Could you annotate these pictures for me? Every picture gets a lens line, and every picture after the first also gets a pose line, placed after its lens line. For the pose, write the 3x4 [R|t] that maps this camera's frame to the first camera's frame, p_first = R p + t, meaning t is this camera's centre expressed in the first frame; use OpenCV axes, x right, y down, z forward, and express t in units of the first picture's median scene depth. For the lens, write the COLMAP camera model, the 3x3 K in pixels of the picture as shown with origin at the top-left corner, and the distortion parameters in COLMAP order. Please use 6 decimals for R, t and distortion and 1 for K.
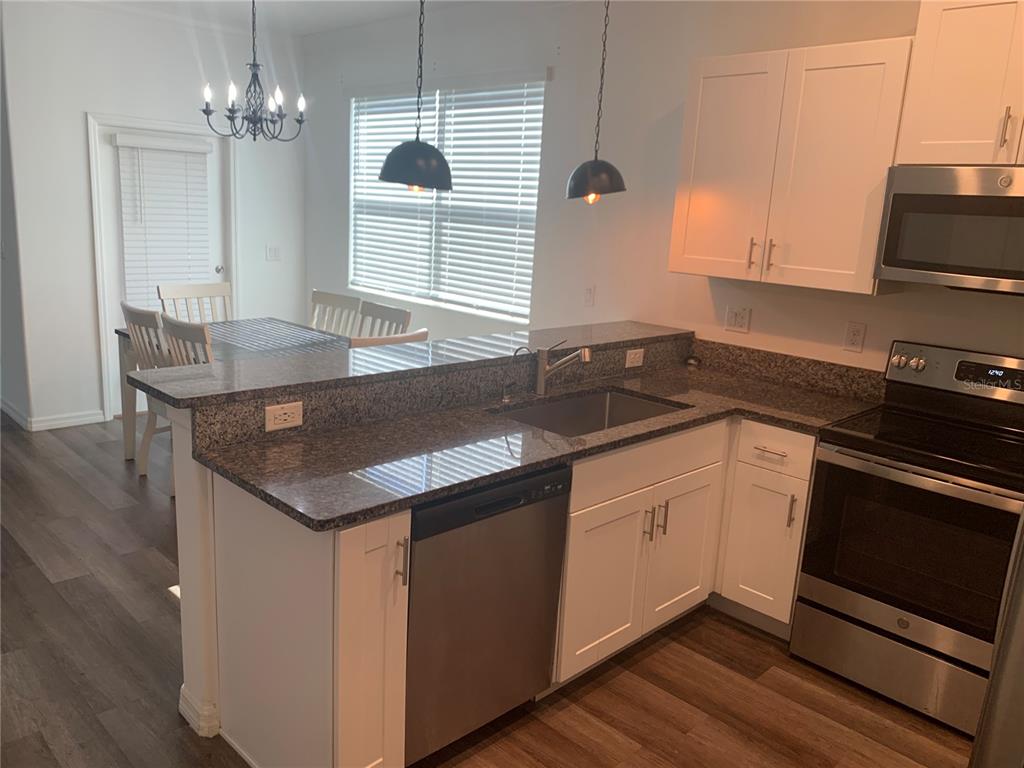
lens RADIAL K [[784.5, 0, 512.8], [0, 784.5, 376.8], [0, 0, 1]] dist [0.055609, -0.086899]
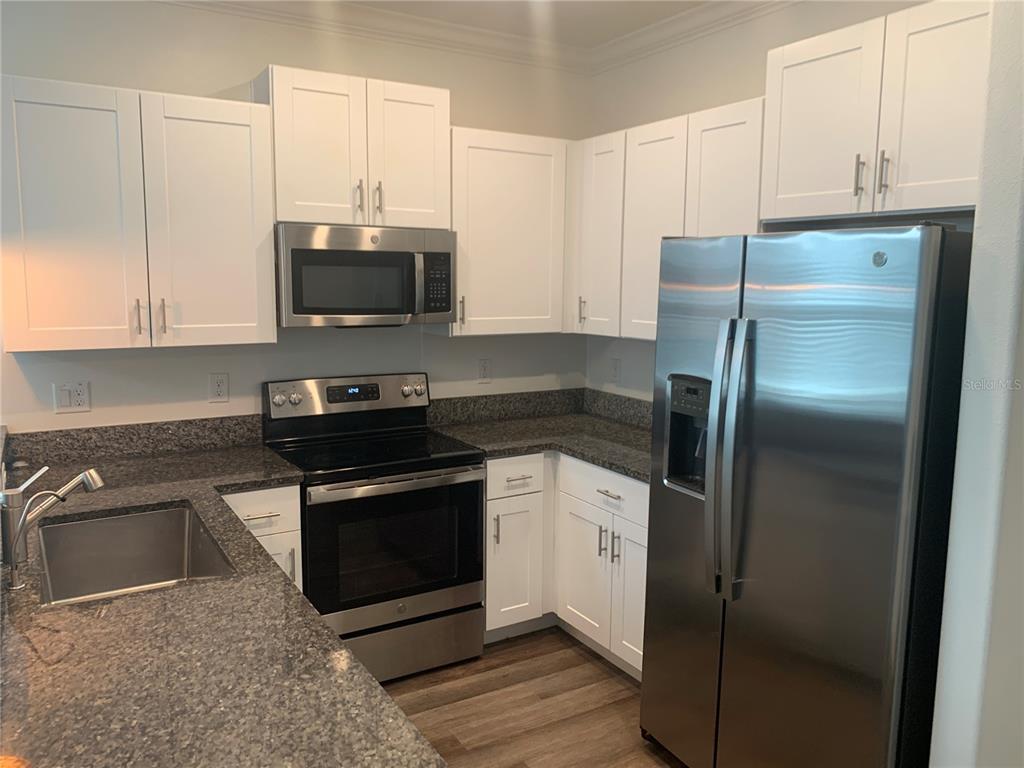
lens RADIAL K [[785.1, 0, 503.0], [0, 785.1, 375.2], [0, 0, 1]] dist [0.006527, -0.002374]
pose [[0.246420, -0.177144, 0.952836, -0.302769], [0.212054, 0.969186, 0.125343, -0.081505], [-0.945680, 0.171166, 0.276391, 0.270484]]
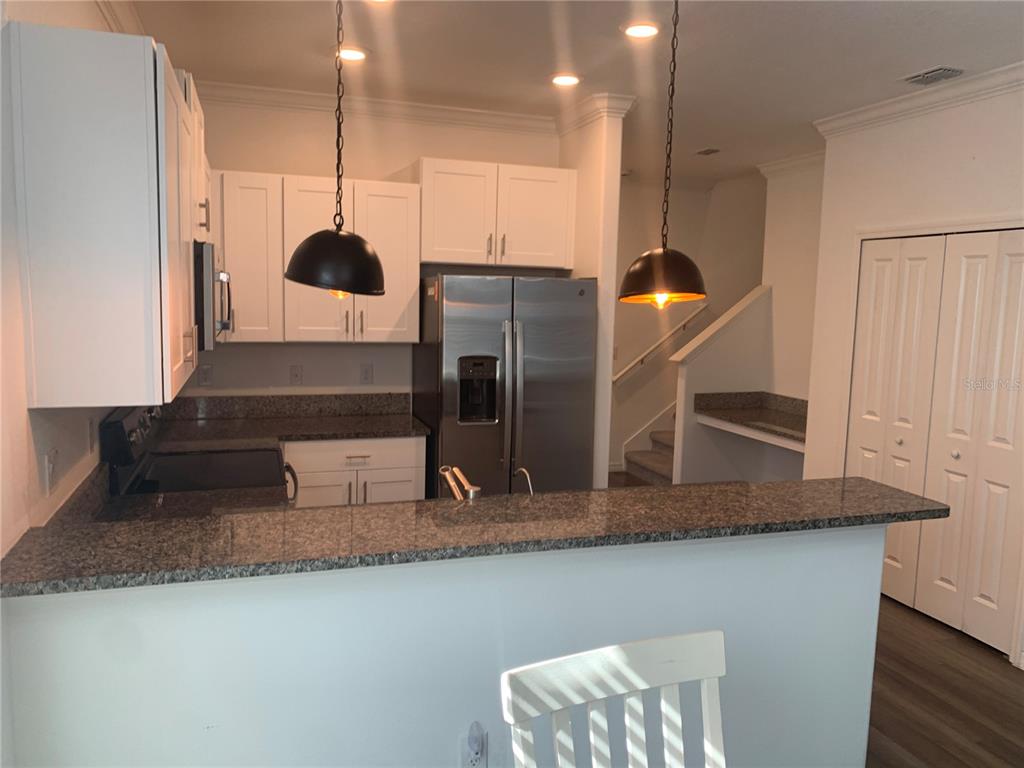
lens RADIAL K [[785.3, 0, 517.4], [0, 785.3, 385.5], [0, 0, 1]] dist [0.077224, -0.164477]
pose [[-0.890610, -0.131695, 0.435282, -0.211714], [0.020729, 0.944401, 0.328142, -0.251418], [-0.454296, 0.301269, -0.838363, 1.039206]]
